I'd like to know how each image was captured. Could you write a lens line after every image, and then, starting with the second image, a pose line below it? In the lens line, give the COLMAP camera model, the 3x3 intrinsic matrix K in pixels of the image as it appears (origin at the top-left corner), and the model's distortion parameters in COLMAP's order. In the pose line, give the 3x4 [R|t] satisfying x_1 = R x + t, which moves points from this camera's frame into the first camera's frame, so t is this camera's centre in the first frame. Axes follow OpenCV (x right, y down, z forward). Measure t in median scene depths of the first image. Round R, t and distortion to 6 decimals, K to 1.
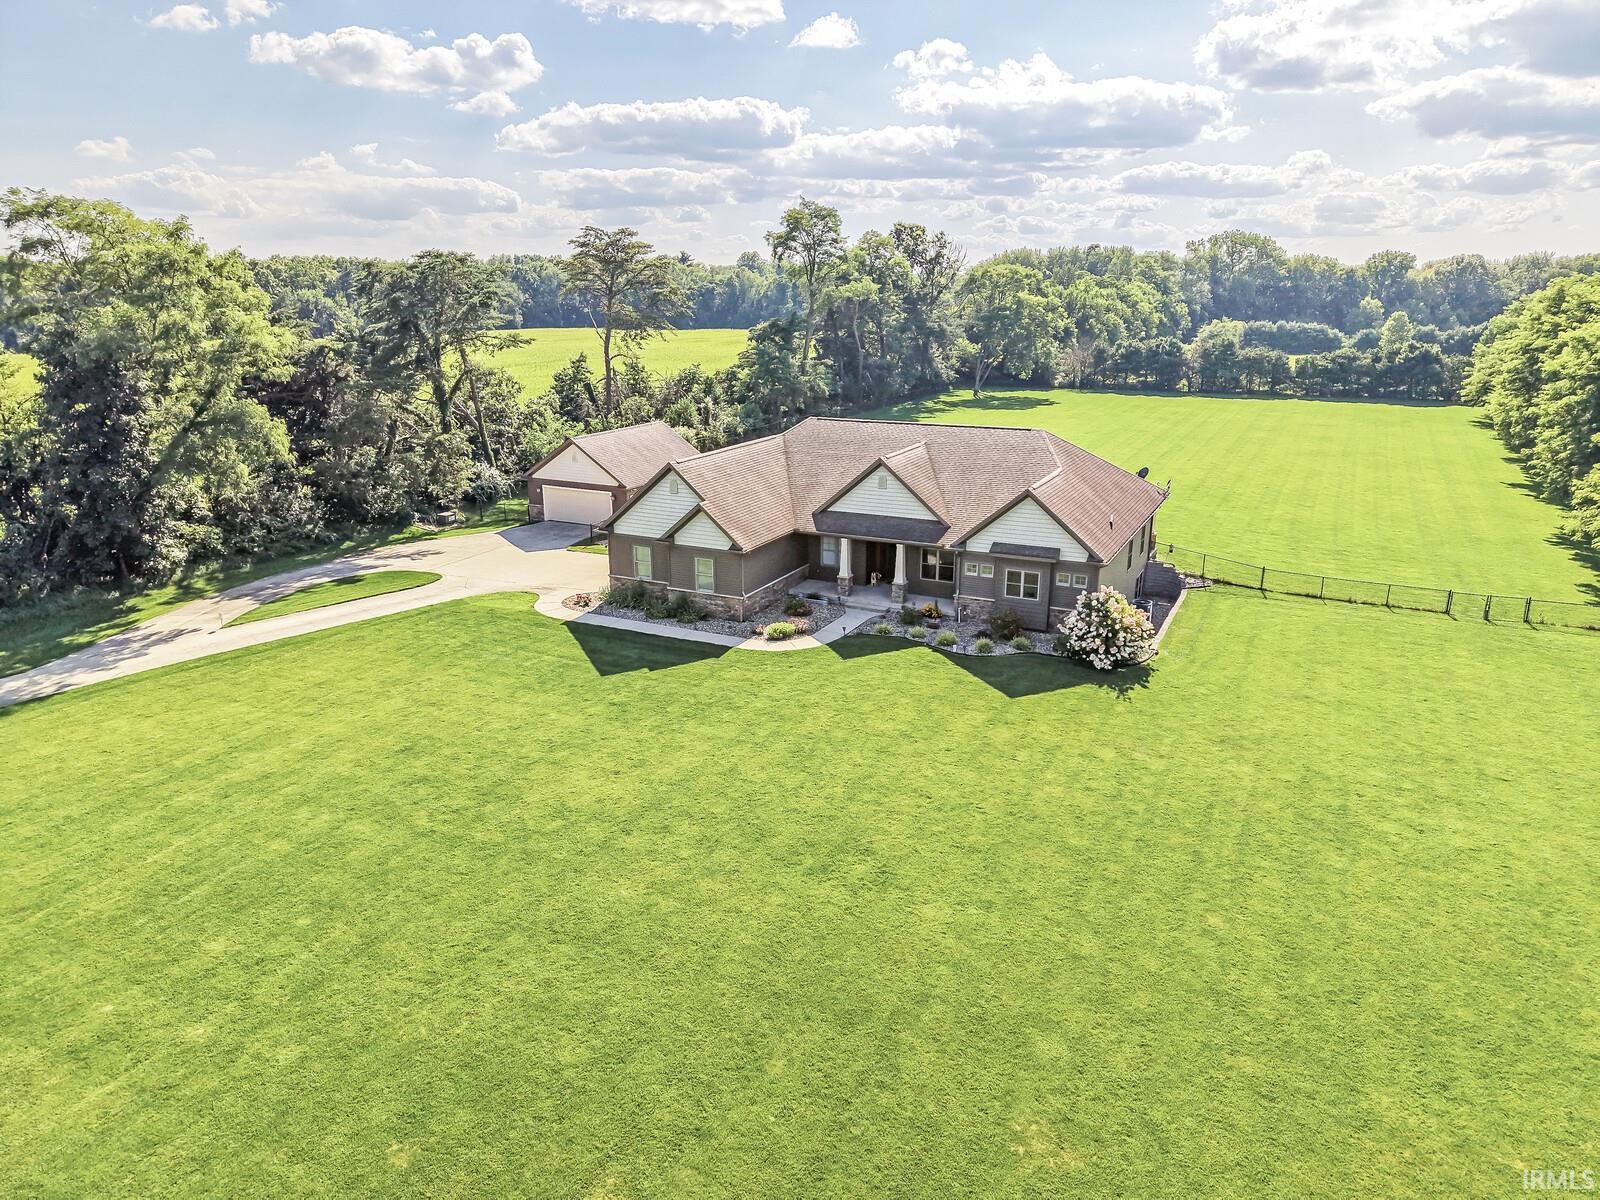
lens RADIAL K [[1062.2, 0, 792.6], [0, 1062.2, 595.8], [0, 0, 1]] dist [0.003484, 0.001153]
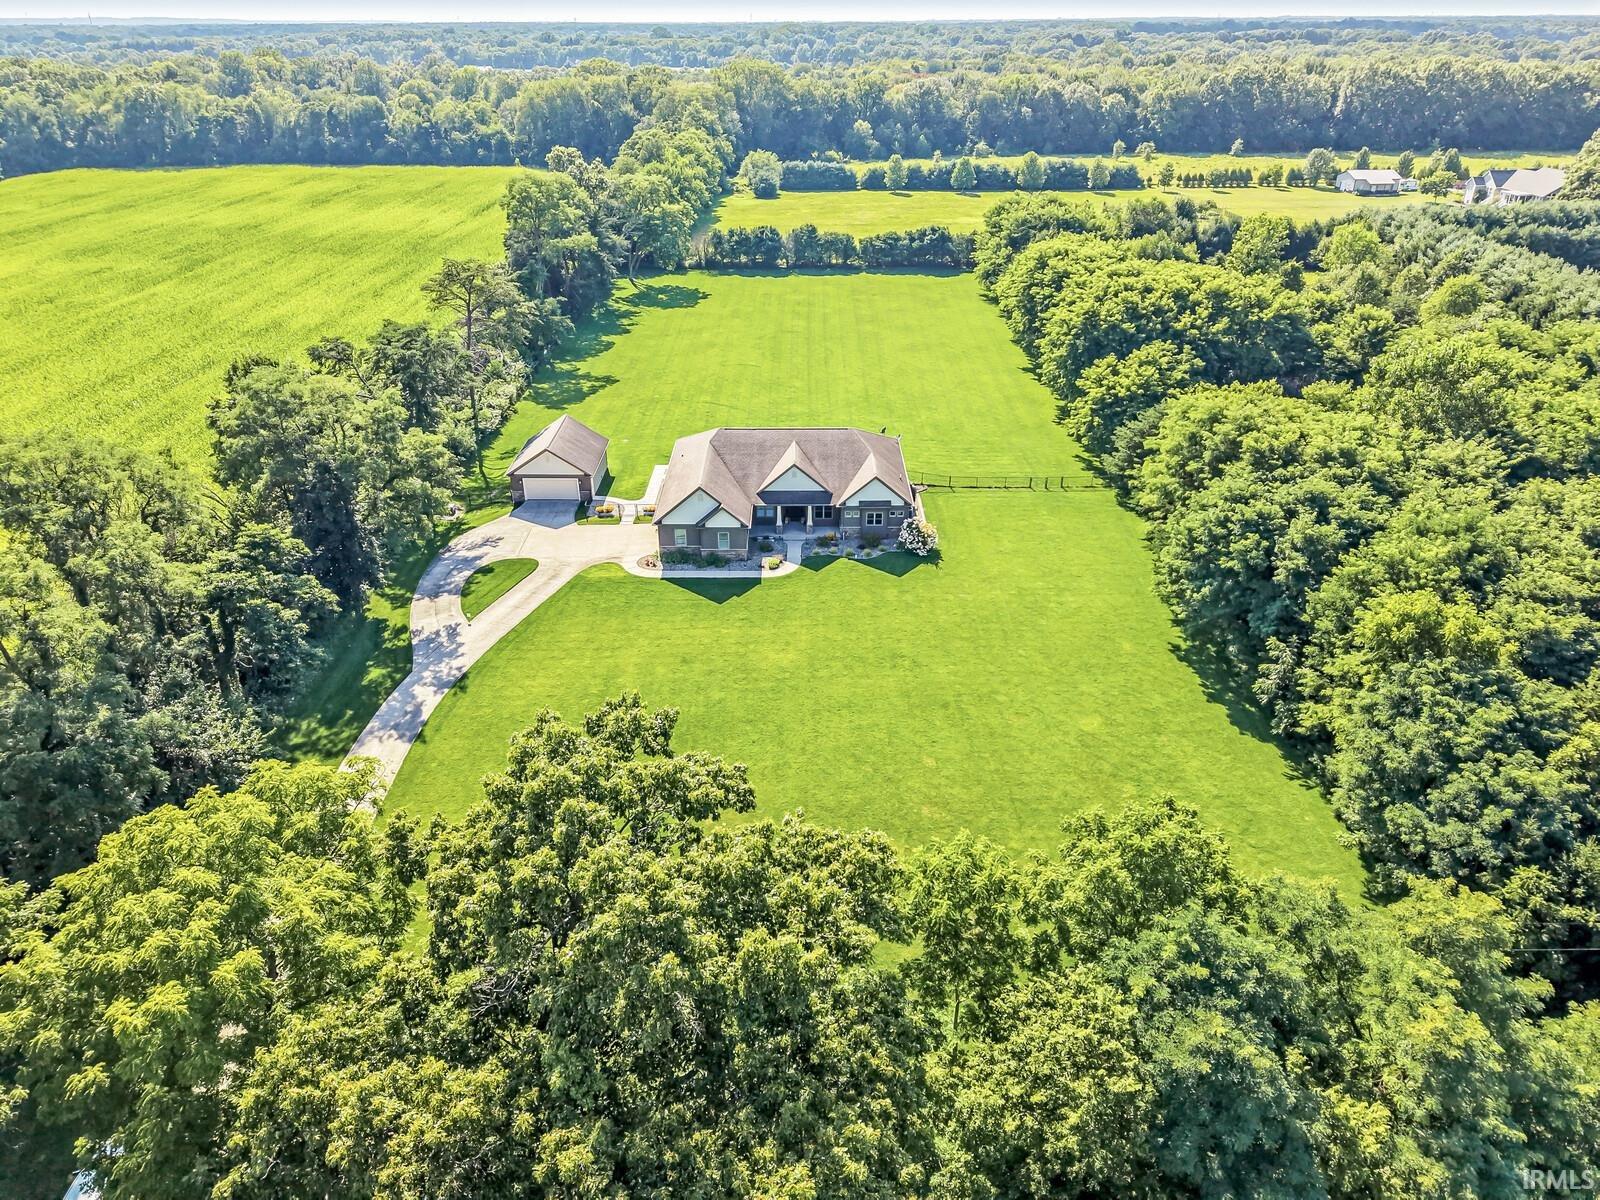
lens RADIAL K [[1094.8, 0, 798.3], [0, 1094.8, 567.0], [0, 0, 1]] dist [-0.001501, 0.000409]
pose [[0.890712, -0.200280, 0.408069, -0.764771], [0.122845, 0.970360, 0.208112, -0.361026], [-0.437654, -0.135239, 0.888915, -0.811833]]
